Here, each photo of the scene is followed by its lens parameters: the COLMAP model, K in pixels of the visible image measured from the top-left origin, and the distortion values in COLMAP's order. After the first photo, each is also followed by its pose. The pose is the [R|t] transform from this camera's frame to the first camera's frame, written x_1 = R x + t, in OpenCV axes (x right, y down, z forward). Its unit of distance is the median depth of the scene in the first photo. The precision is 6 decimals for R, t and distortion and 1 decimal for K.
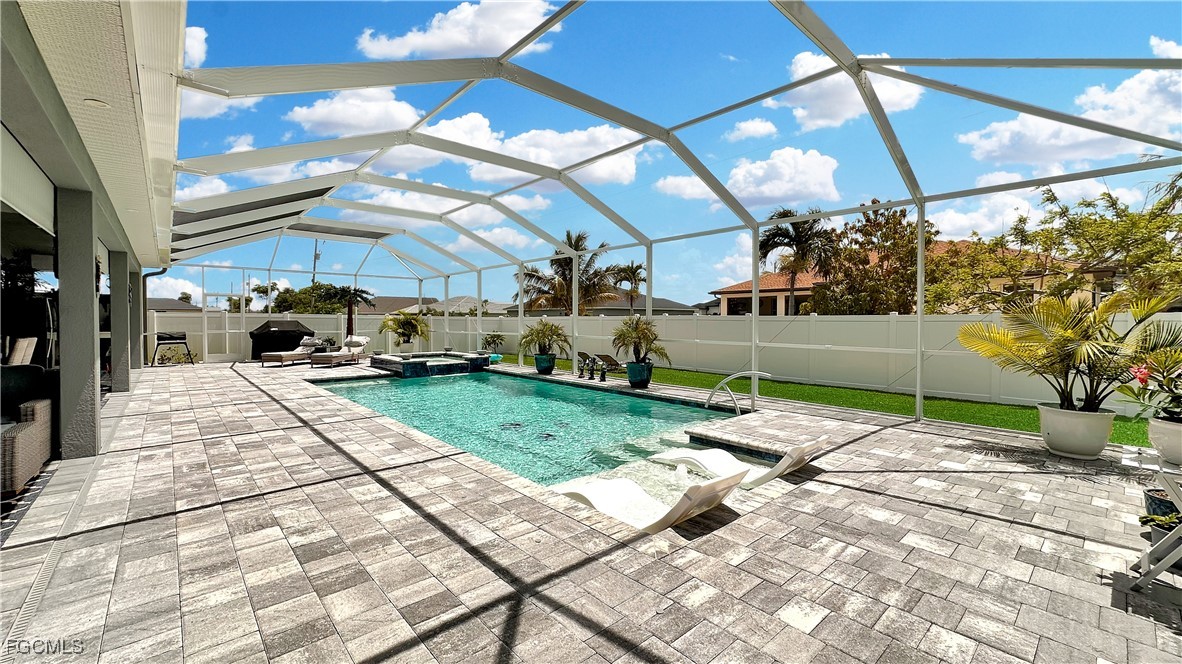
lens RADIAL K [[482.3, 0, 596.1], [0, 482.3, 322.9], [0, 0, 1]] dist [-0.011046, 0.000767]
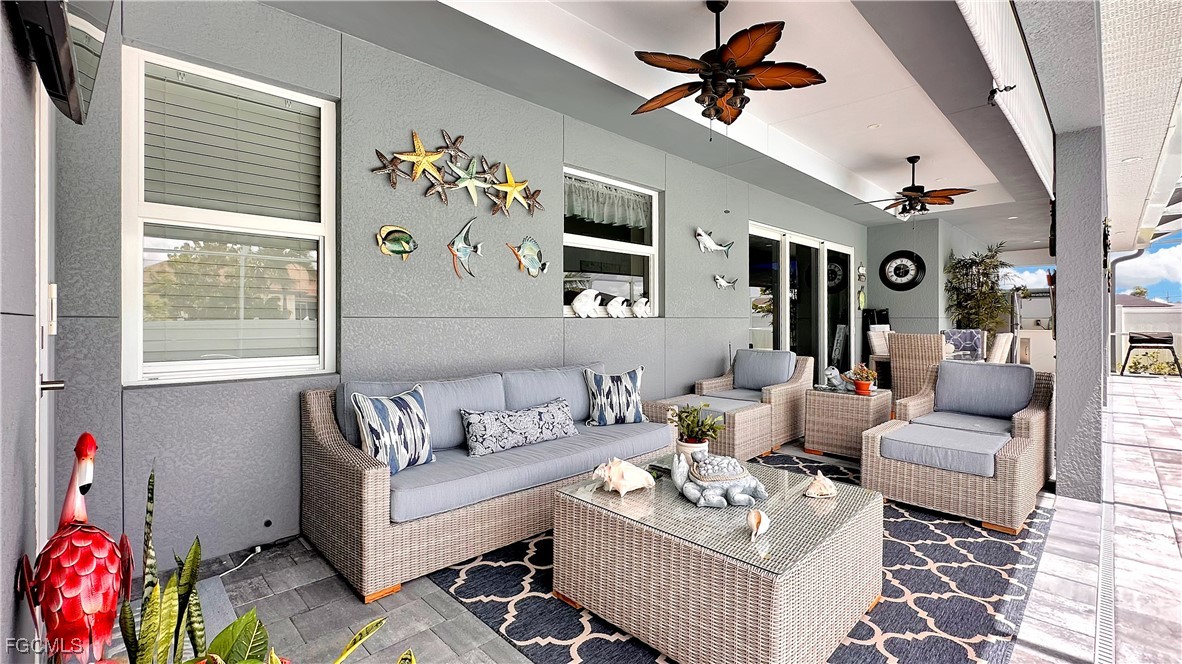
lens RADIAL K [[503.2, 0, 592.7], [0, 503.2, 323.1], [0, 0, 1]] dist [-0.009247, -0.000203]
pose [[0.042046, 0.011782, -0.999046, -0.143537], [-0.012487, 0.999859, 0.011266, 0.006537], [0.999038, 0.012002, 0.042187, 0.089750]]
